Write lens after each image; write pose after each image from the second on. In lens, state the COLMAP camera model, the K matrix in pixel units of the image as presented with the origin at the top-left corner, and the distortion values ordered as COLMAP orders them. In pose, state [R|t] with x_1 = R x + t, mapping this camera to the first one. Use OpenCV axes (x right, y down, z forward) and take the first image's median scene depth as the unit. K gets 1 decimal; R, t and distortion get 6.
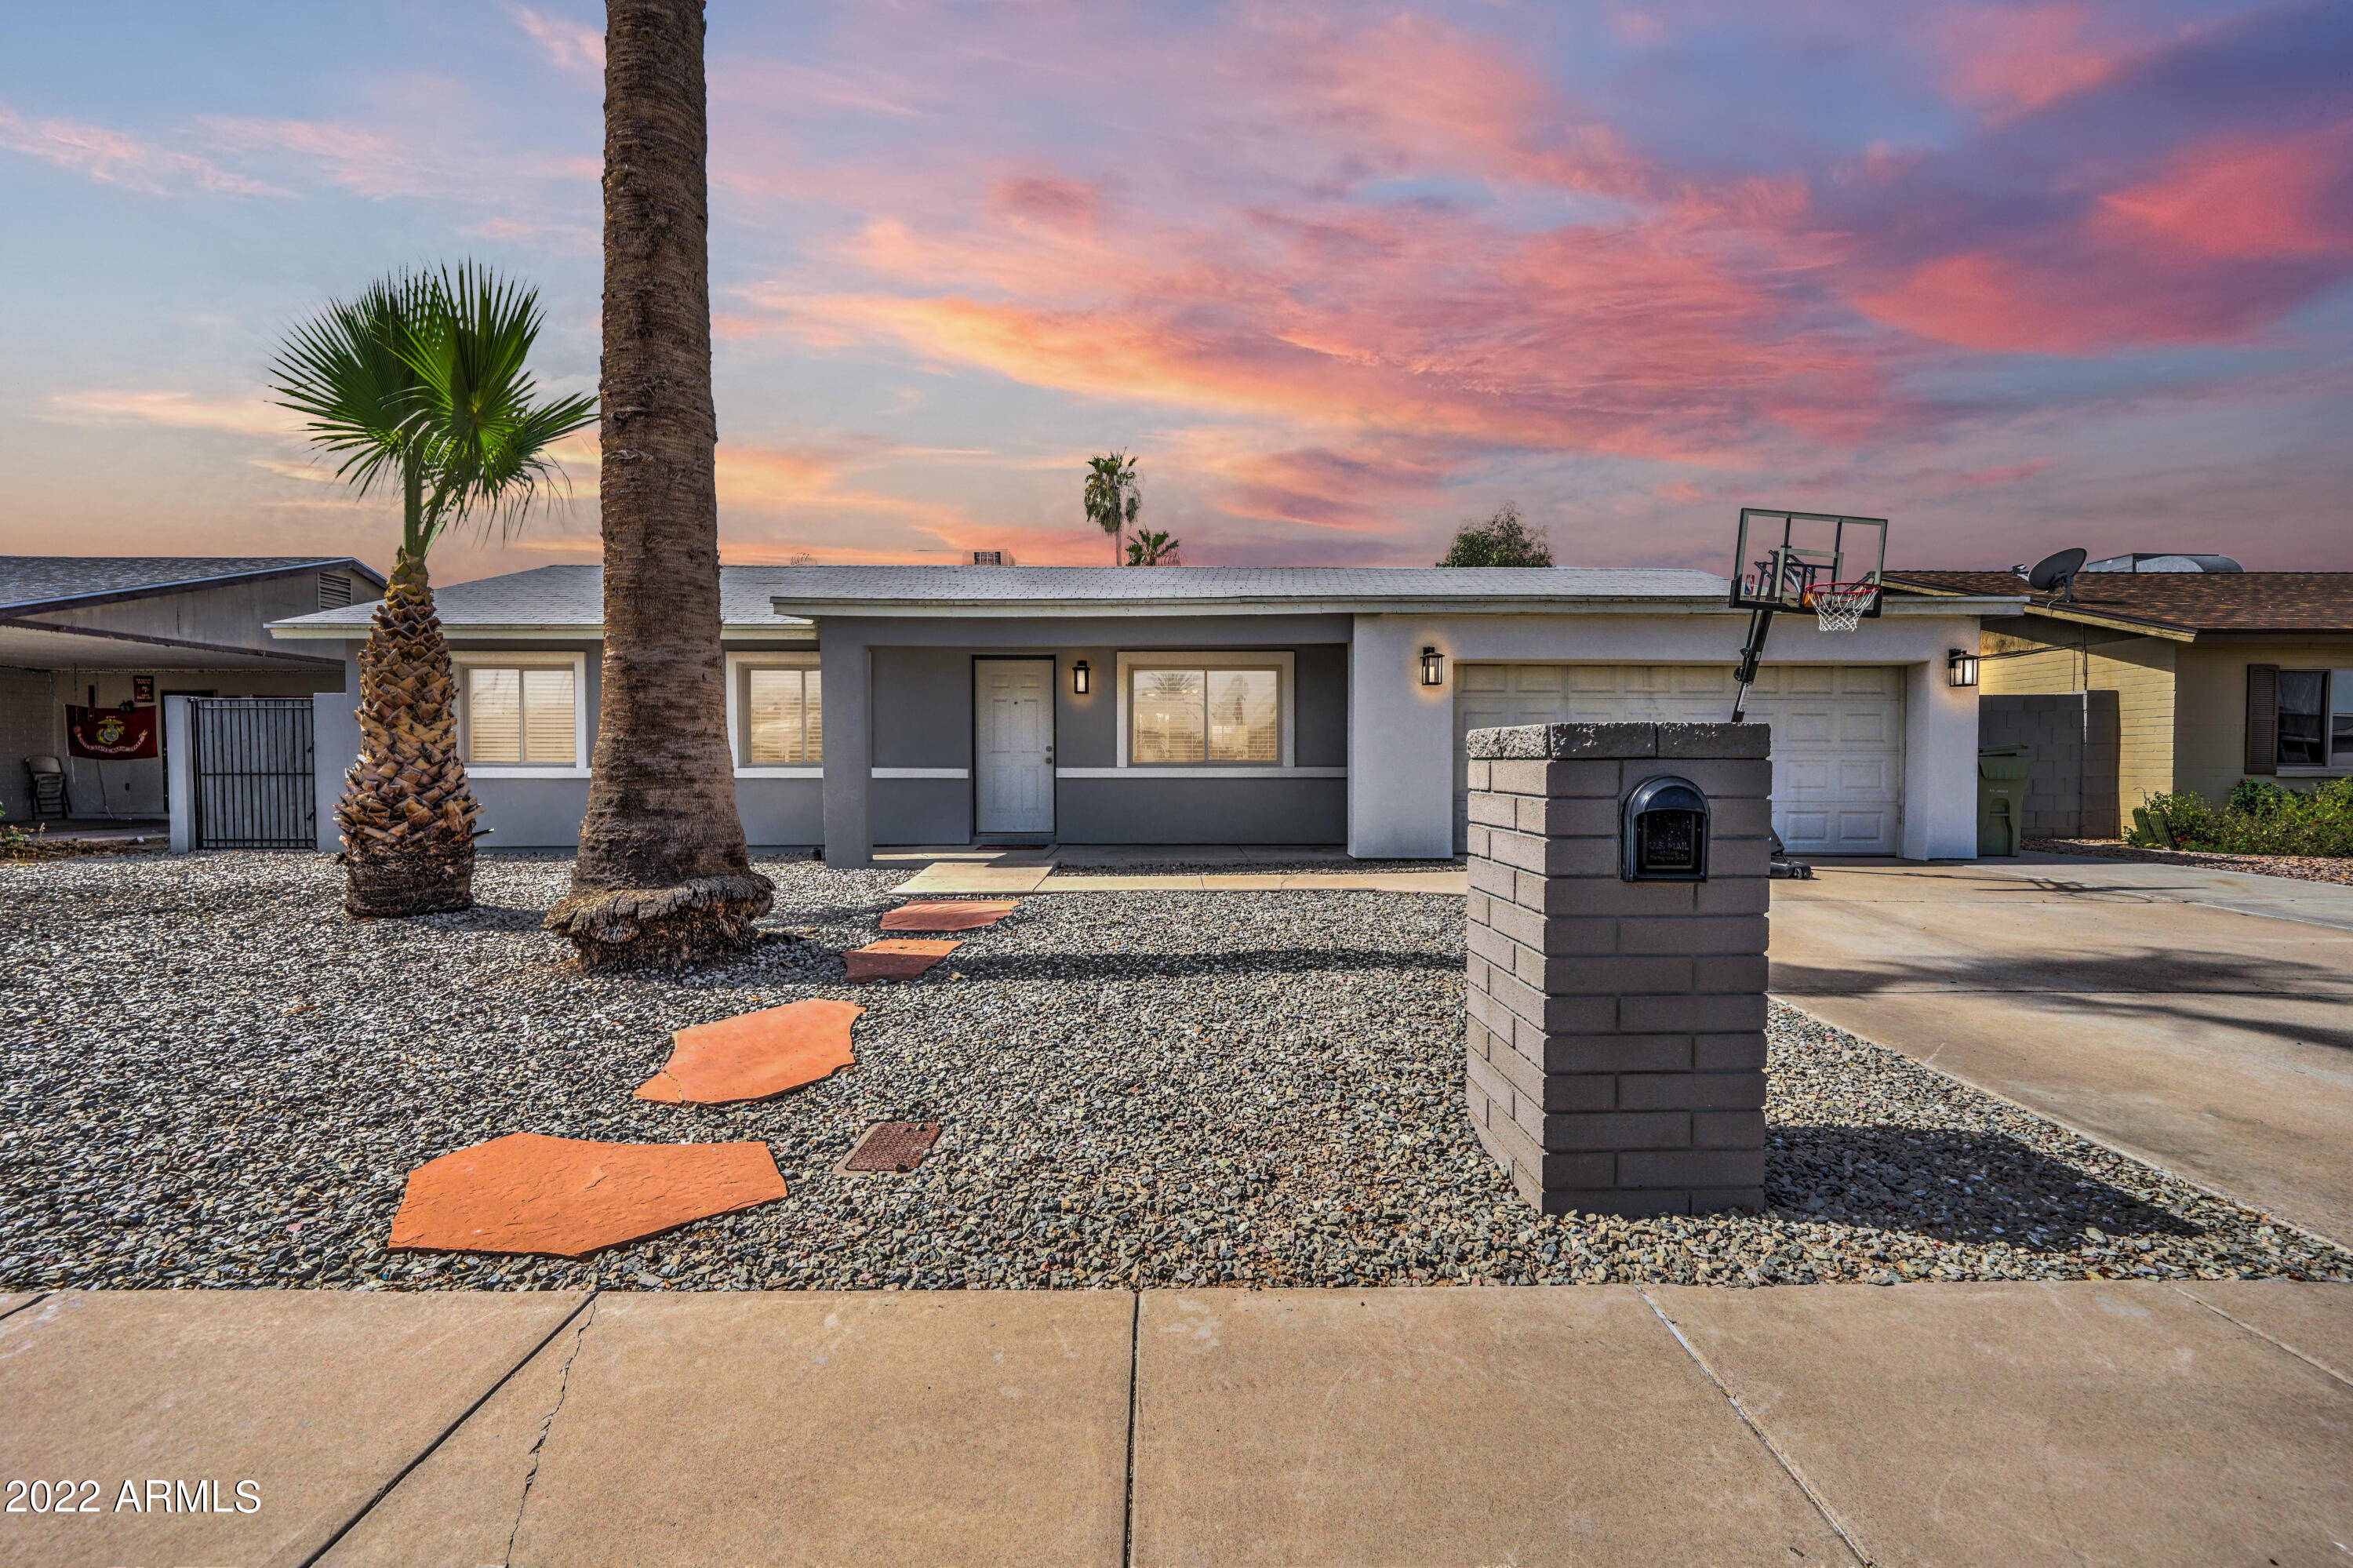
lens RADIAL K [[922.4, 0, 1179.5], [0, 922.4, 781.2], [0, 0, 1]] dist [-0.004125, 0.000316]
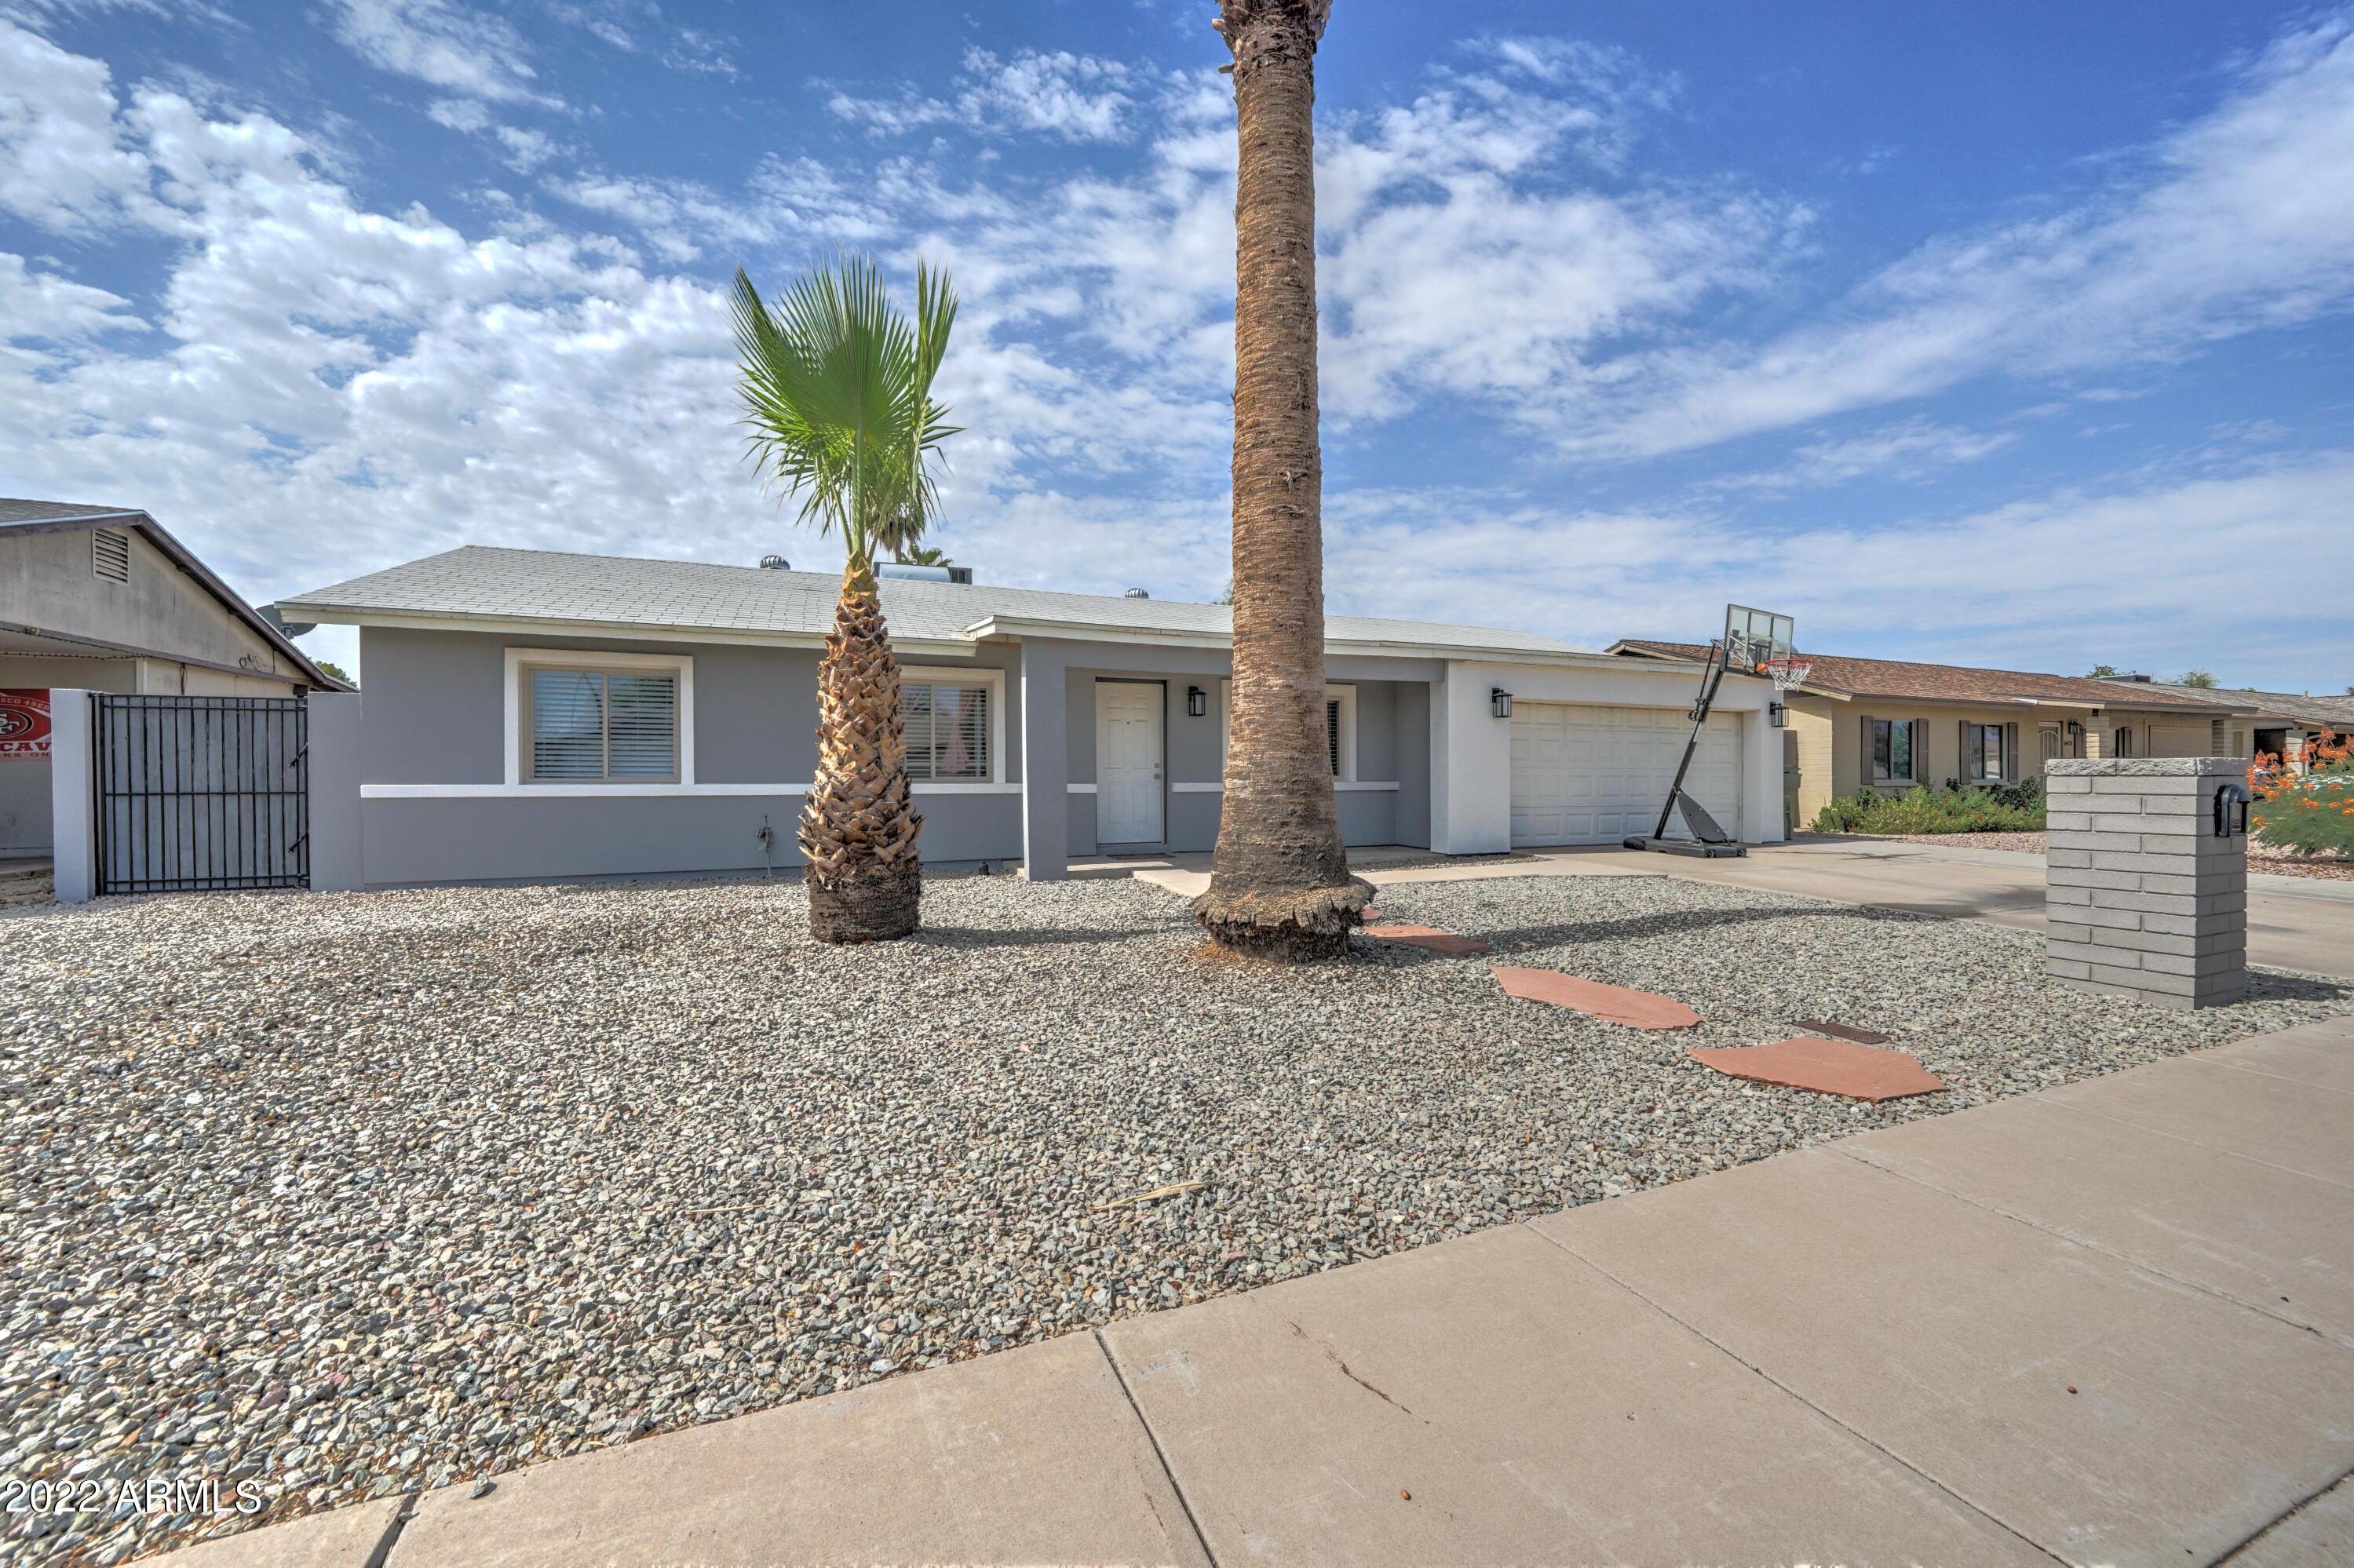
lens RADIAL K [[887.9, 0, 1174.6], [0, 887.9, 788.6], [0, 0, 1]] dist [-0.003849, -0.000368]
pose [[0.931798, -0.004644, 0.362948, -0.571866], [0.007816, 0.999943, -0.007272, -0.000352], [-0.362893, 0.009613, 0.931781, 0.014032]]
